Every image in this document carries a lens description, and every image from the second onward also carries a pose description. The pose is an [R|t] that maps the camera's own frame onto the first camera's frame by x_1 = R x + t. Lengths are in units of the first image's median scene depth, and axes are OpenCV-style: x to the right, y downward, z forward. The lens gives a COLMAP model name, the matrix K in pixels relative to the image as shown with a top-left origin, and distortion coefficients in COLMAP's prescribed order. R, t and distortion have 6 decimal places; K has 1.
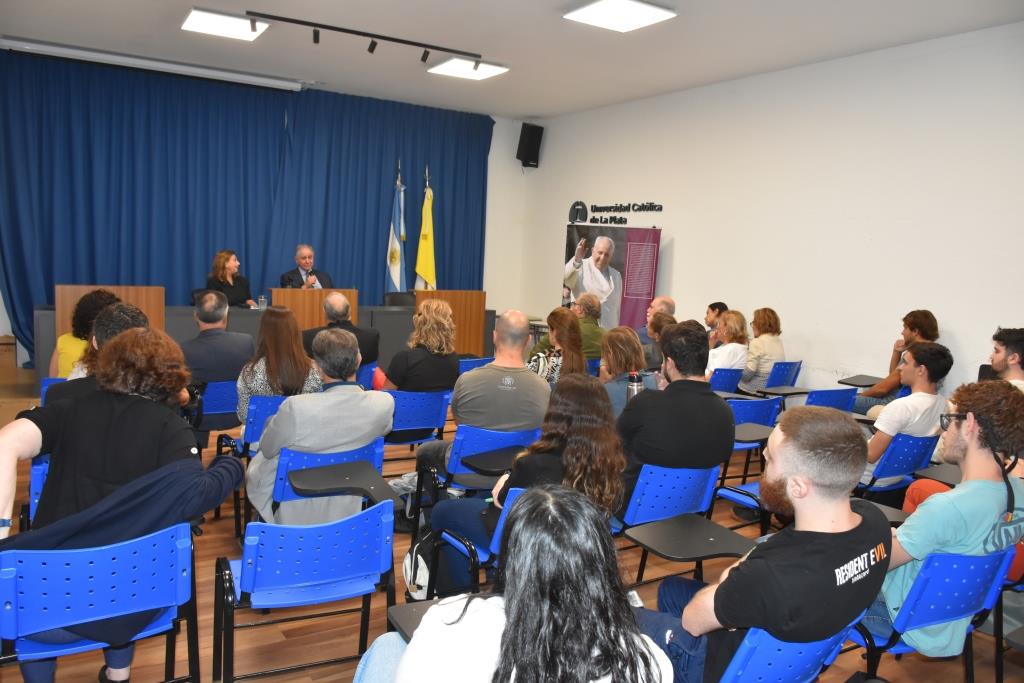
lens RADIAL K [[779.0, 0, 512.0], [0, 779.0, 341.5], [0, 0, 1]] dist [0.002678, -0.000020]
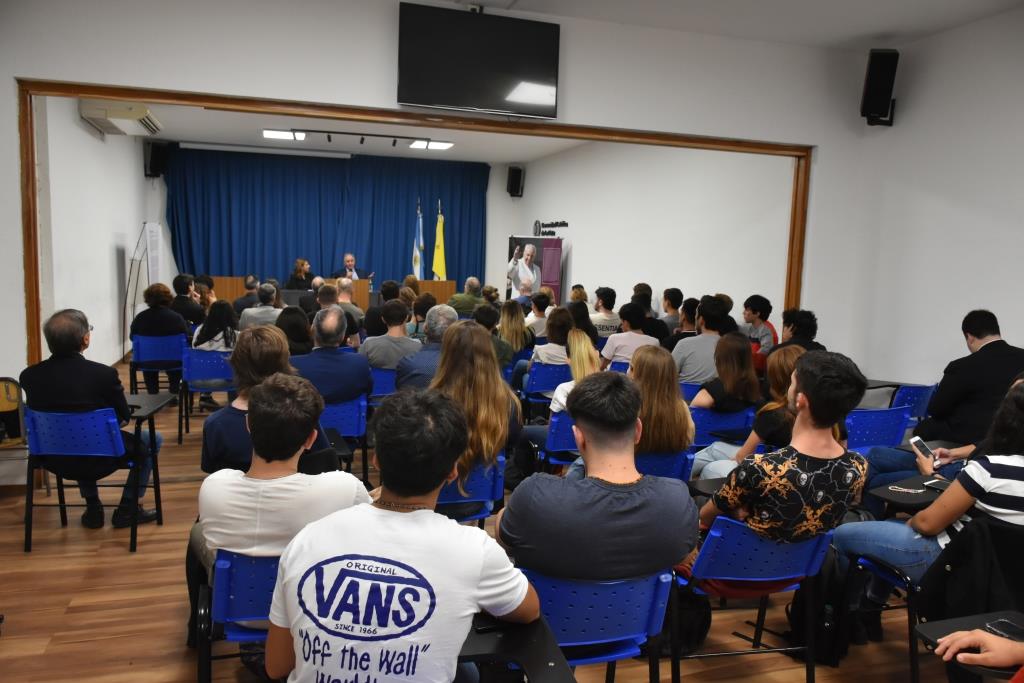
lens RADIAL K [[779.0, 0, 512.0], [0, 779.0, 341.5], [0, 0, 1]] dist [0.002678, -0.000020]
pose [[0.968980, 0.009626, -0.246950, 0.455013], [-0.013004, 0.999843, -0.012052, 0.073363], [0.246795, 0.014889, 0.968953, -0.476966]]
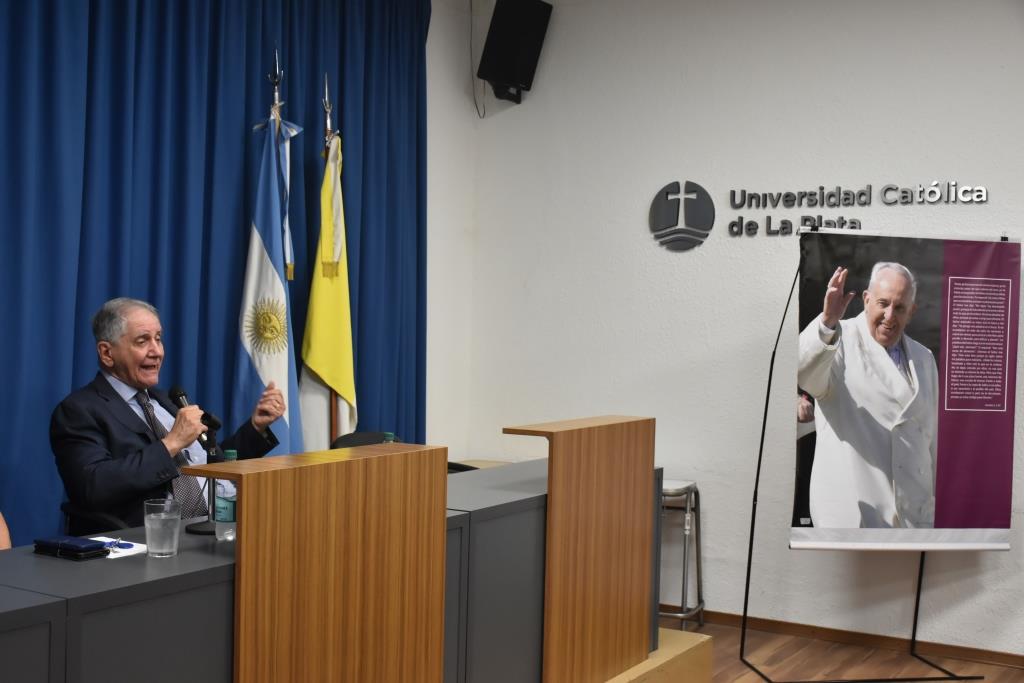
lens RADIAL K [[1304.3, 0, 512.0], [0, 1304.3, 341.5], [0, 0, 1]] dist [0.004245, 0.011655]
pose [[0.886800, -0.030844, 0.461124, -0.357921], [0.071688, 0.994874, -0.071320, -0.059617], [-0.456560, 0.096304, 0.884465, 0.492922]]
